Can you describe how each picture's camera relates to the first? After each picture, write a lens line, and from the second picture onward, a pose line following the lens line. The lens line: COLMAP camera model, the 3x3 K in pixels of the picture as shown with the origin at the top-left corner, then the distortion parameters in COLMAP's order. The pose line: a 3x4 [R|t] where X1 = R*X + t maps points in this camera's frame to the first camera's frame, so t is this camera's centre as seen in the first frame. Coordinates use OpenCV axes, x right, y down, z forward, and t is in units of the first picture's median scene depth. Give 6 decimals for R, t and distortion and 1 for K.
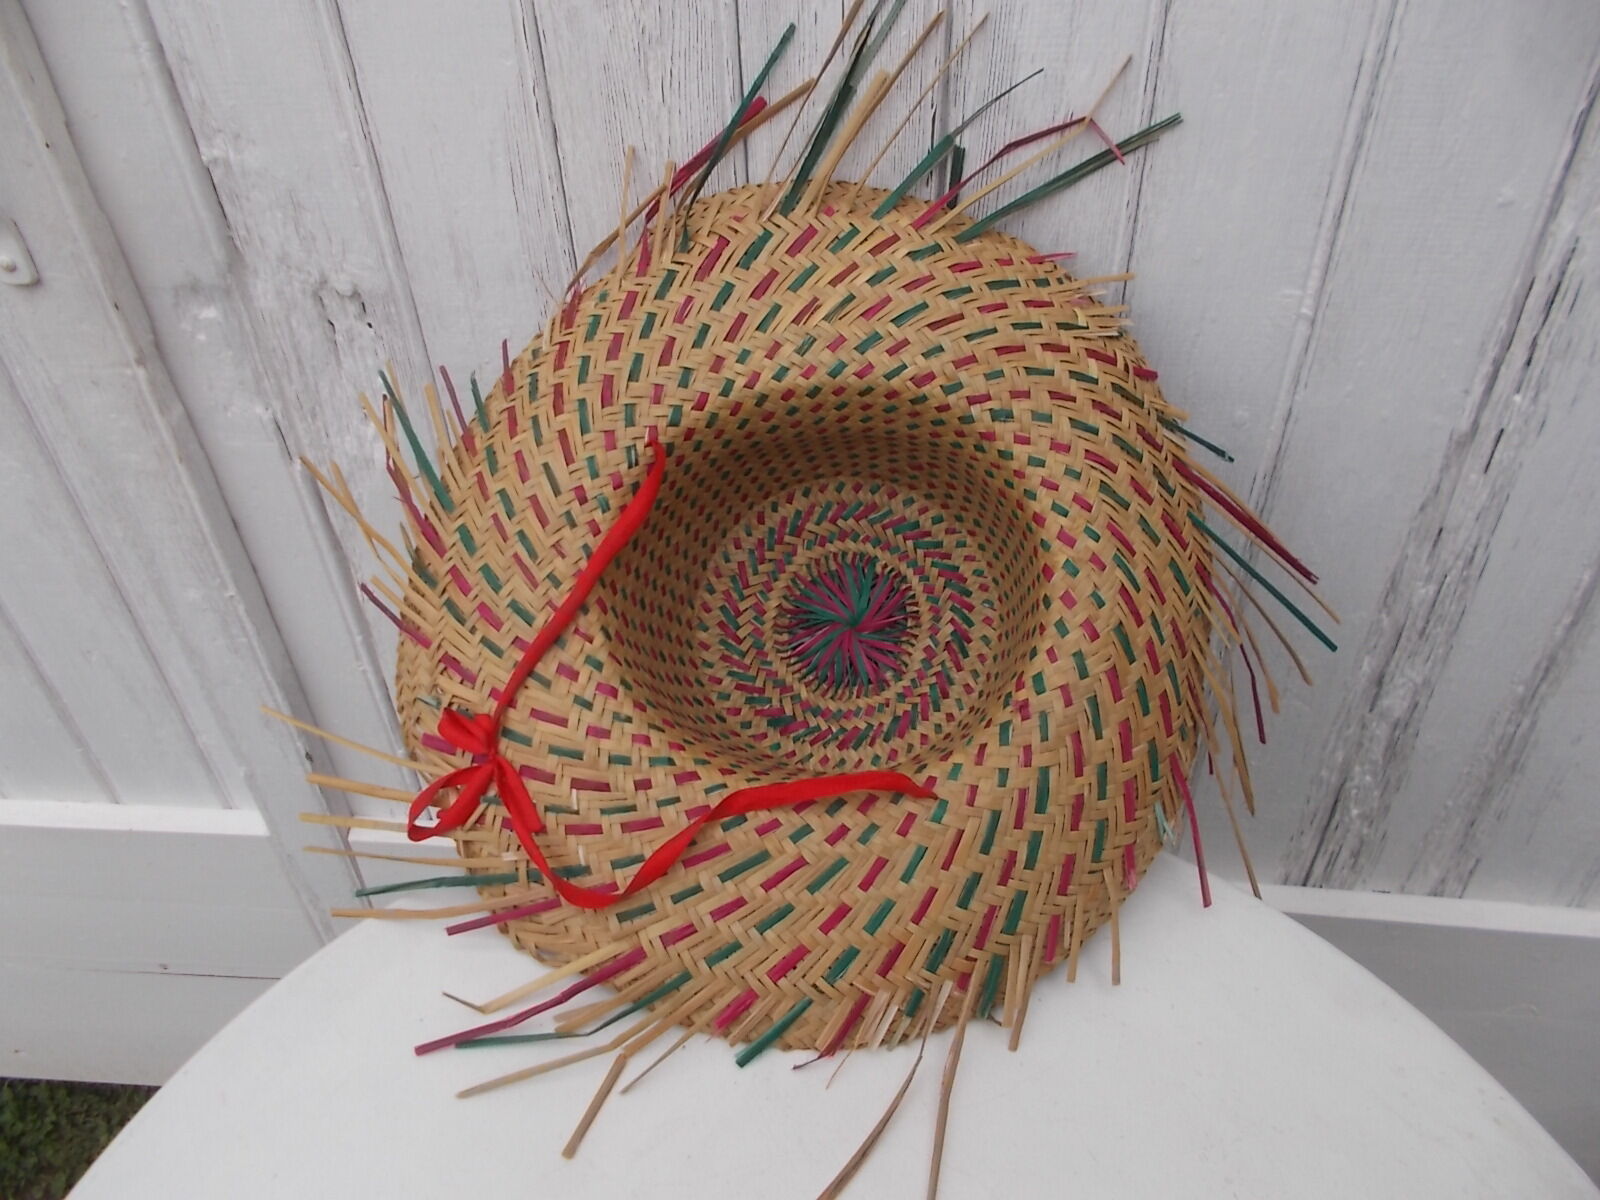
lens RADIAL K [[1229.6, 0, 800.0], [0, 1229.6, 600.0], [0, 0, 1]] dist [-0.003548, -0.011044]
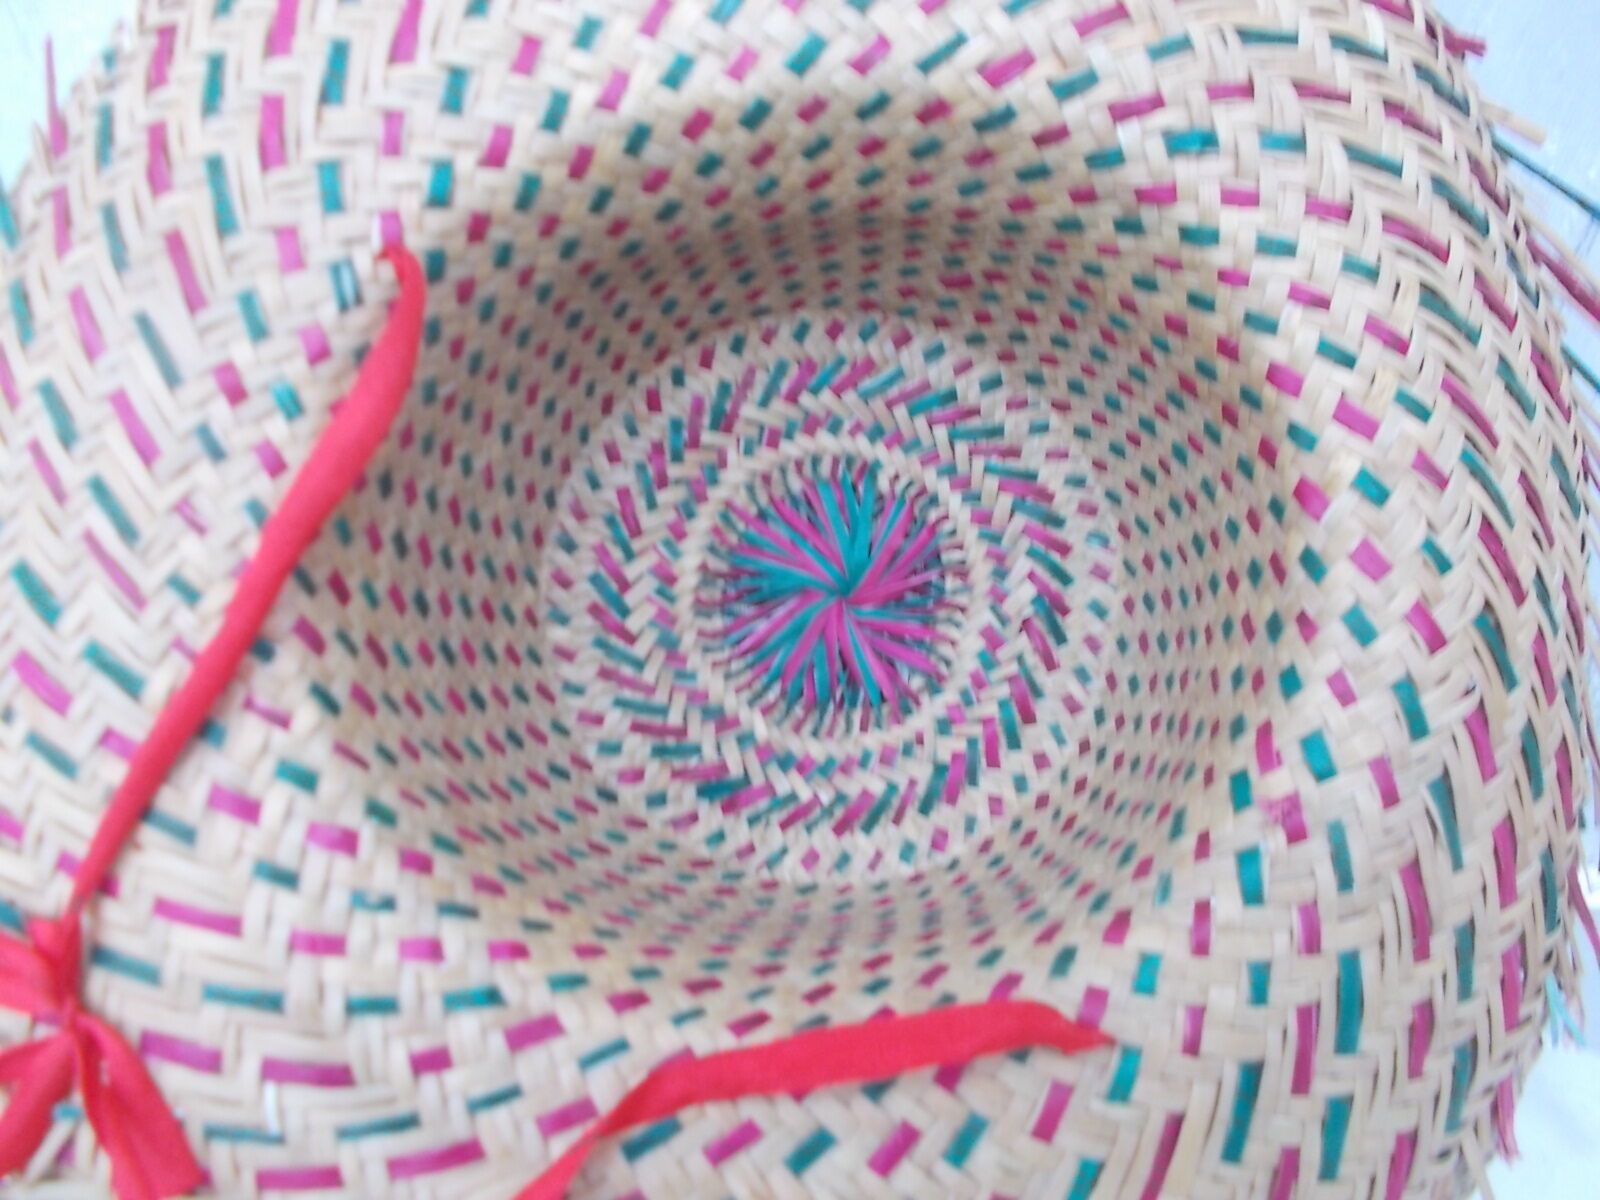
lens RADIAL K [[1255.8, 0, 800.0], [0, 1255.8, 600.0], [0, 0, 1]] dist [0.006124, -0.000973]
pose [[0.994343, -0.073090, 0.077073, -0.020346], [0.063457, 0.990649, 0.120783, -0.050571], [-0.085180, -0.115209, 0.989682, 0.536585]]
